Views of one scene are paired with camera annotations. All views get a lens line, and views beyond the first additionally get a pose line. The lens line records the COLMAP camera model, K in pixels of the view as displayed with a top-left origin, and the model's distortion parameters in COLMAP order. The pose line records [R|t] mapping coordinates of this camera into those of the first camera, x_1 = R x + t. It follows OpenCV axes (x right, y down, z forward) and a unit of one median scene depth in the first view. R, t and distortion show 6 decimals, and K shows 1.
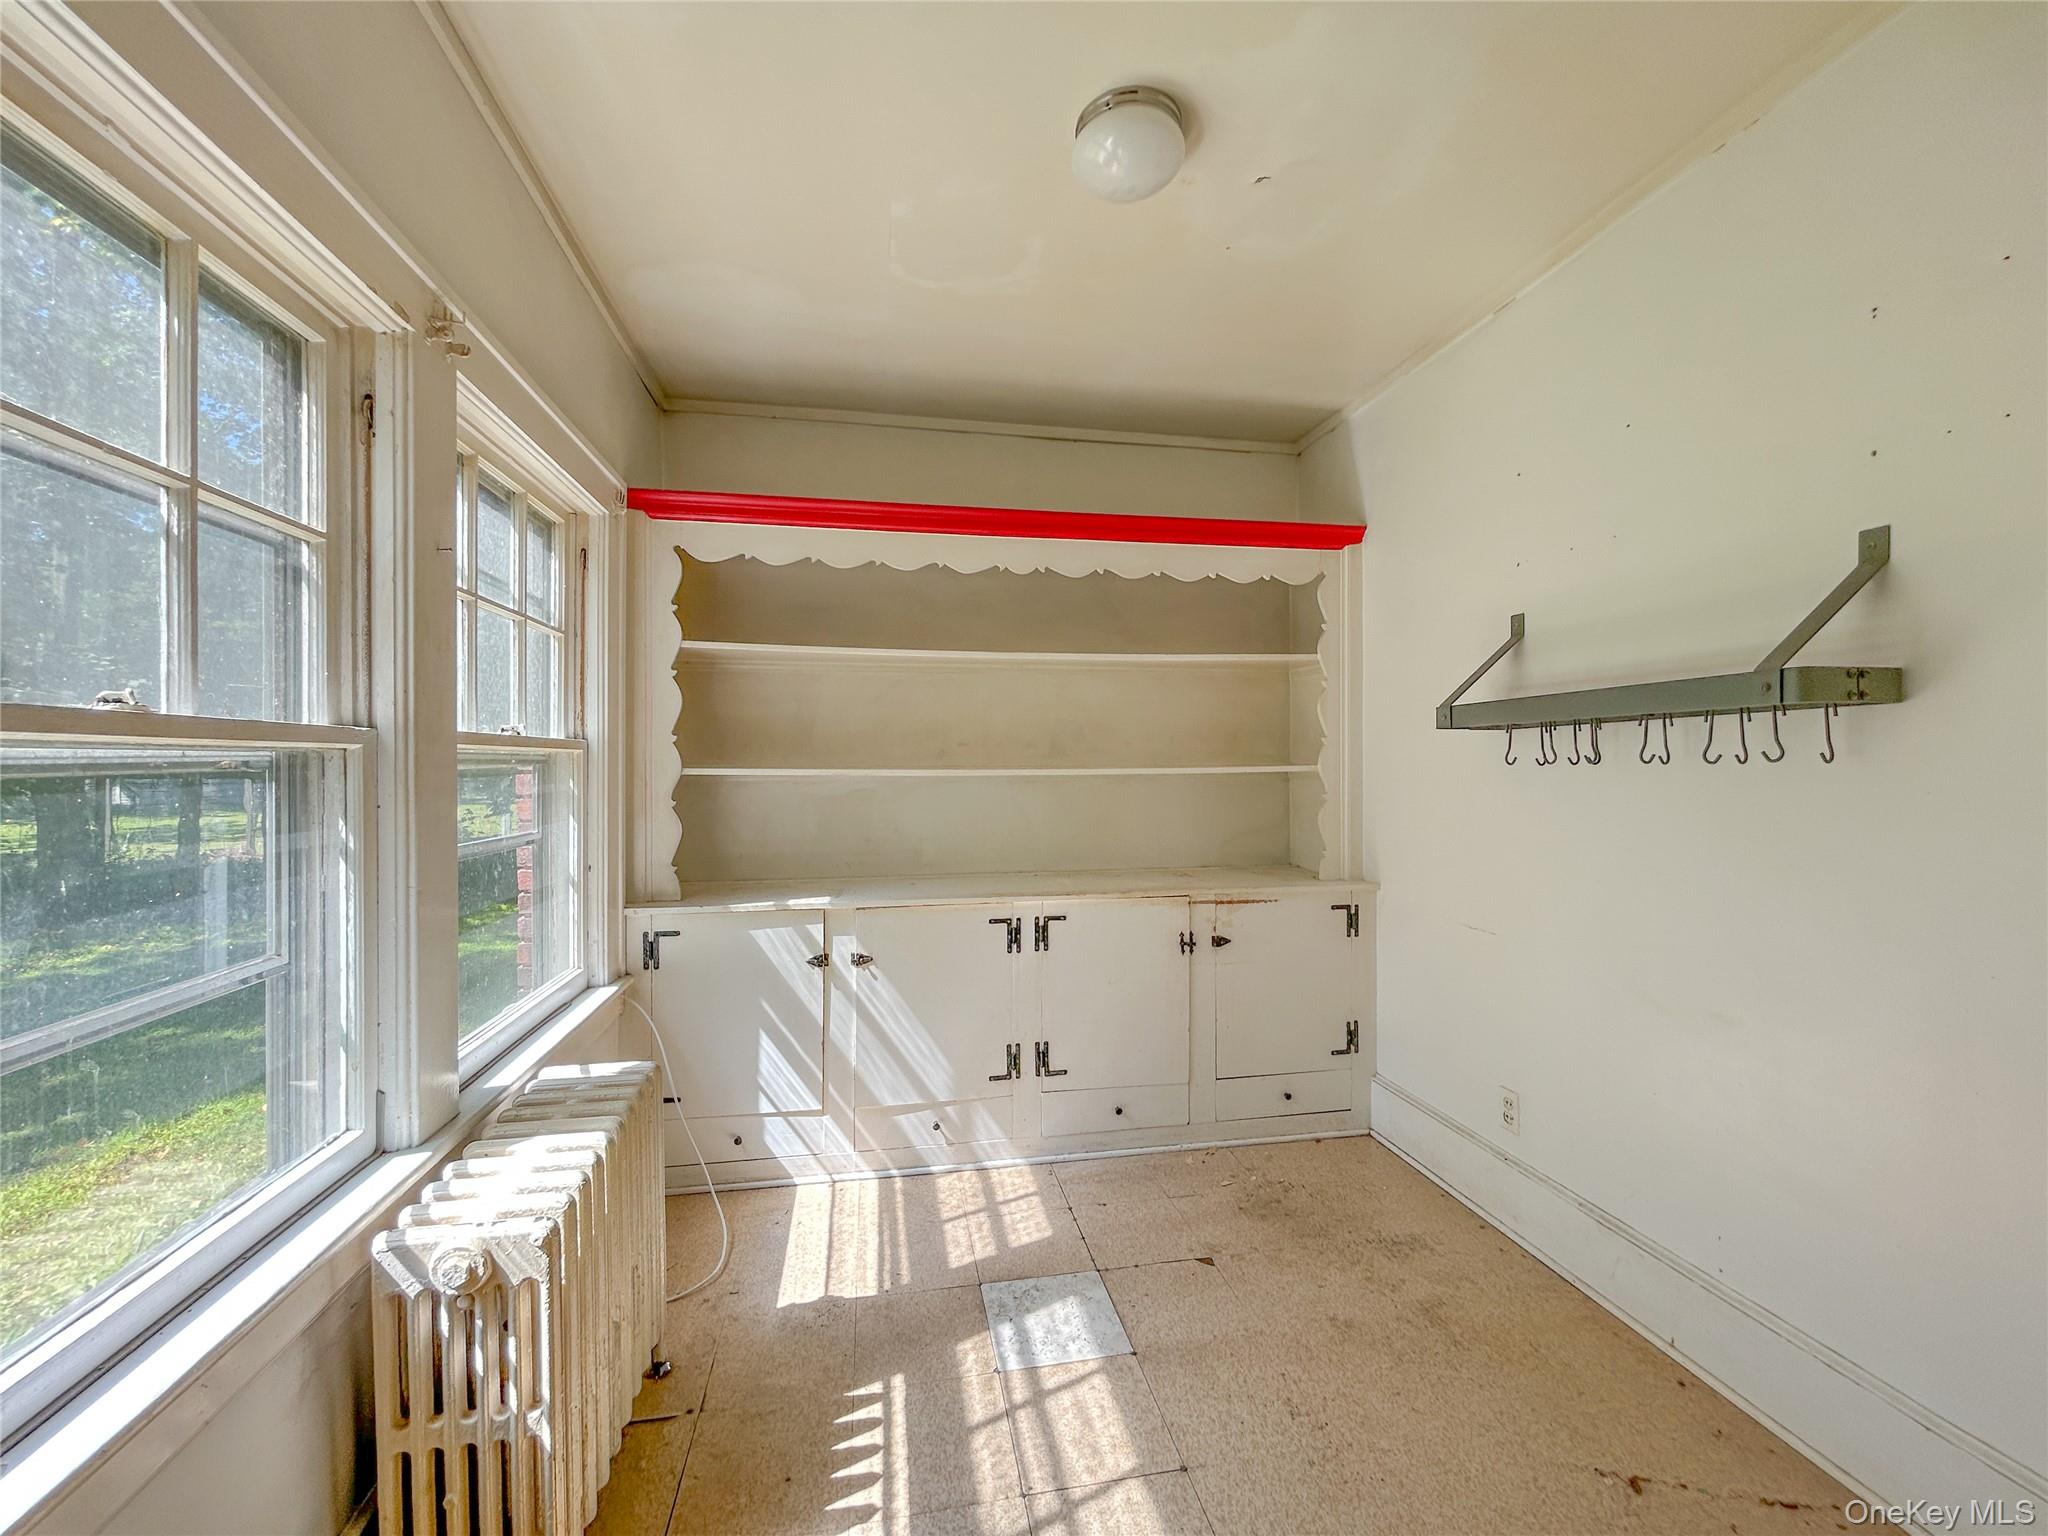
lens RADIAL K [[816.1, 0, 1011.7], [0, 816.1, 766.4], [0, 0, 1]] dist [-0.003282, -0.000251]
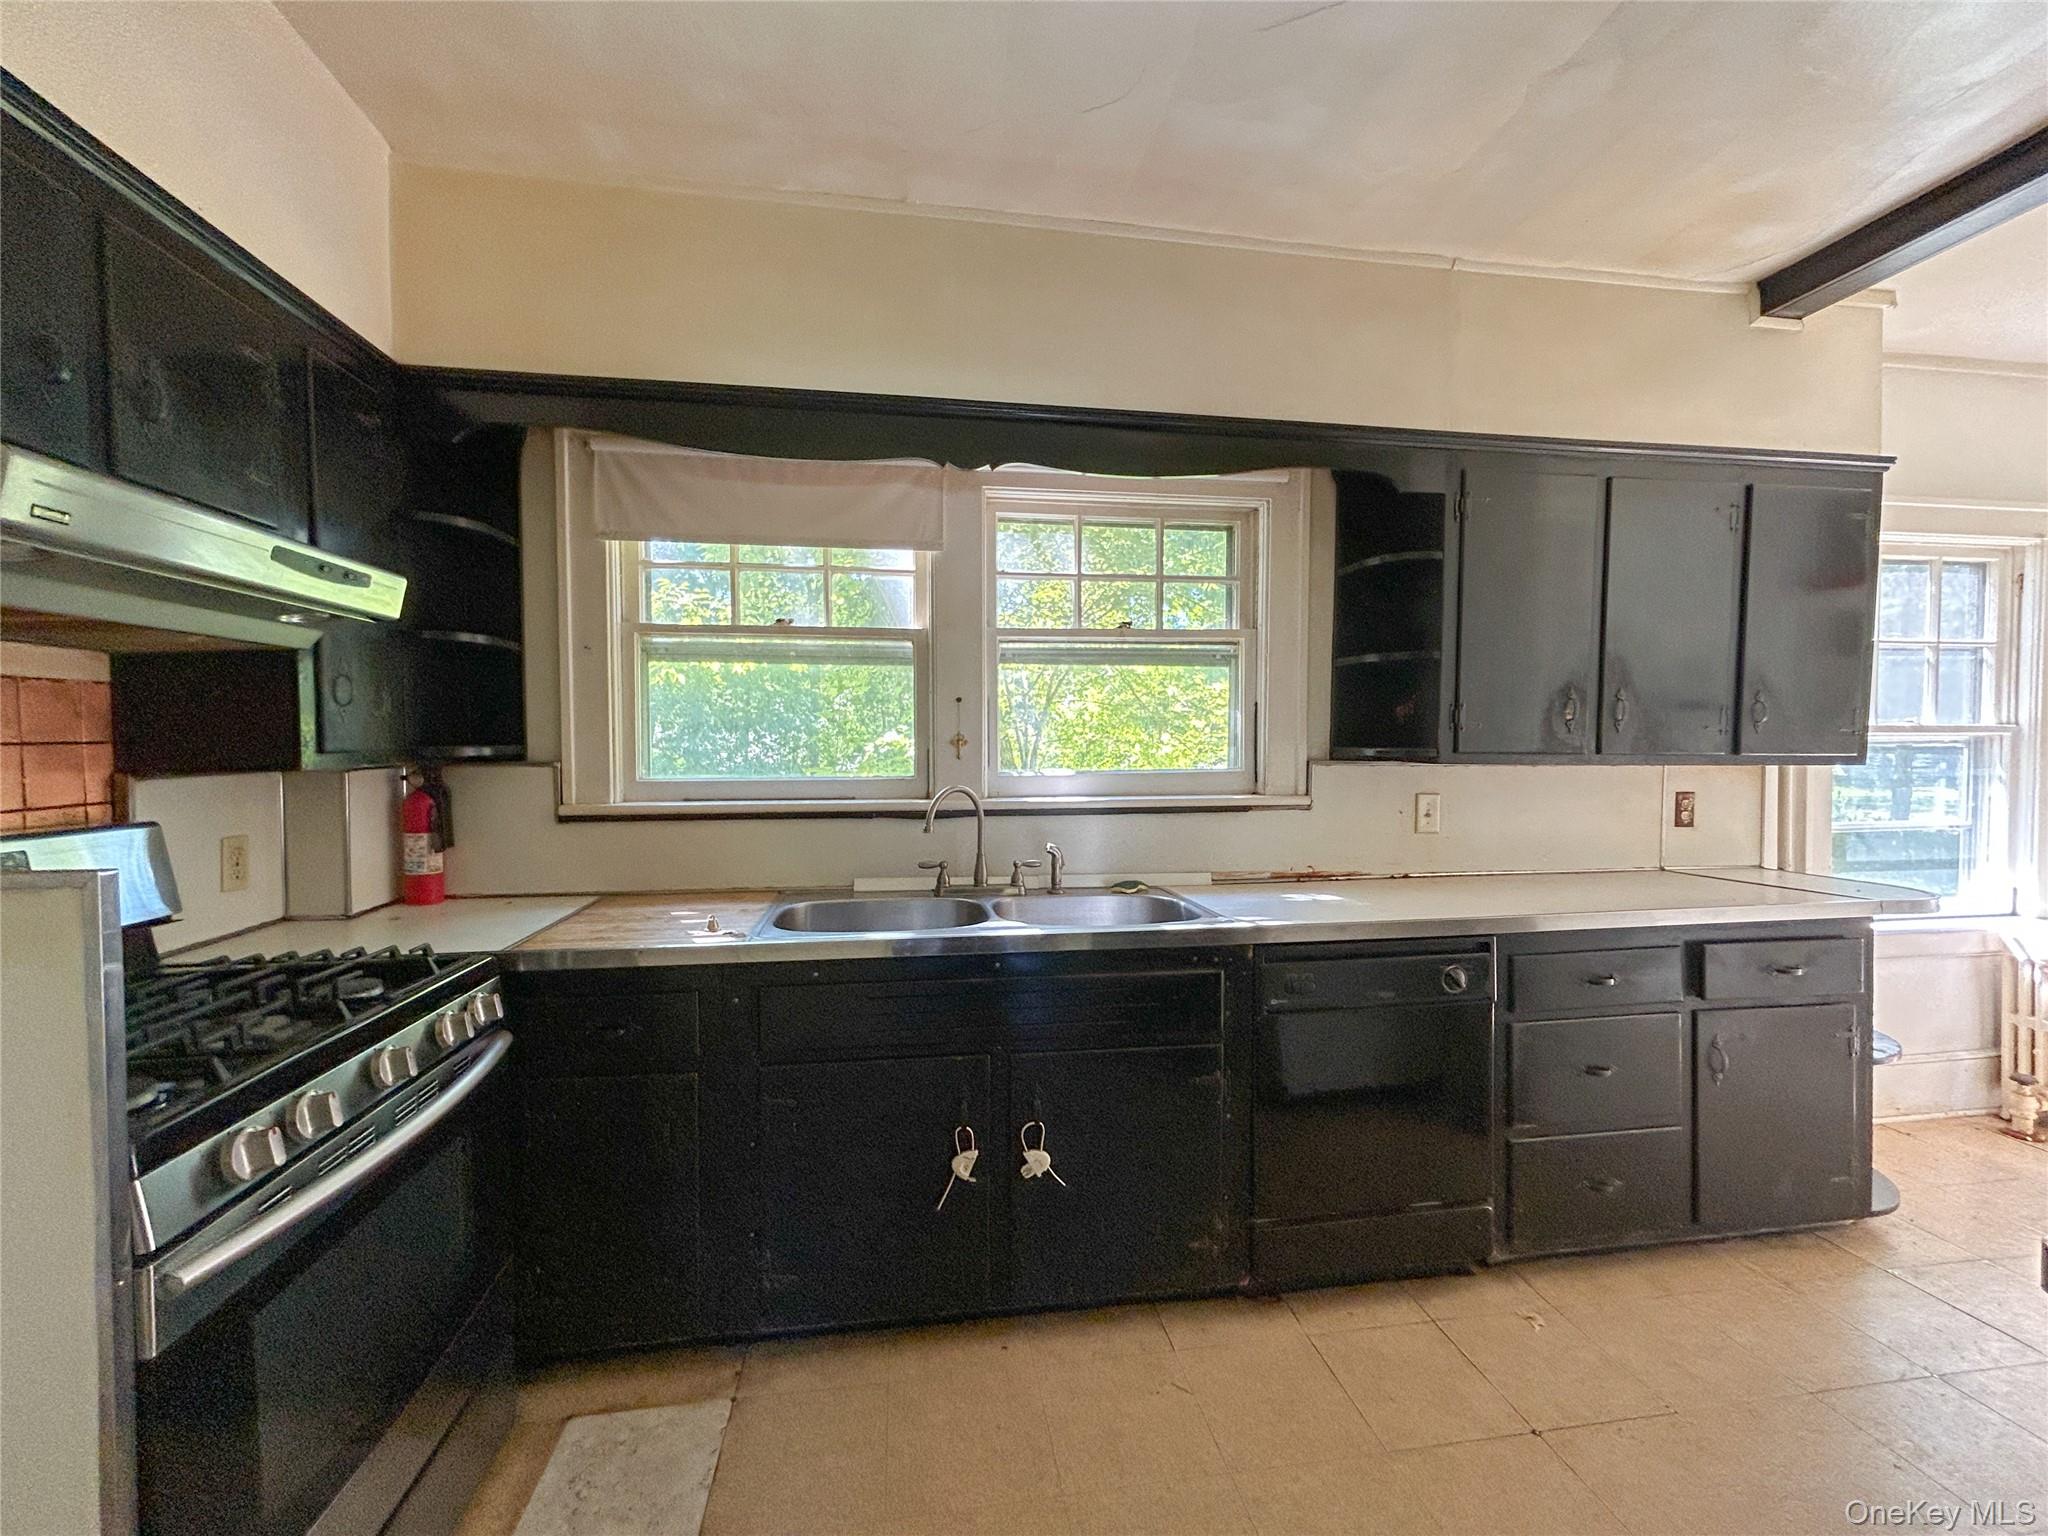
lens RADIAL K [[856.2, 0, 1024.0], [0, 856.2, 768.0], [0, 0, 1]] dist [-0.002223, 0.000081]
pose [[-0.025783, 0.028077, -0.999273, 1.126310], [-0.002380, 0.999601, 0.028148, 0.007656], [0.999665, 0.003104, -0.025706, -1.151312]]
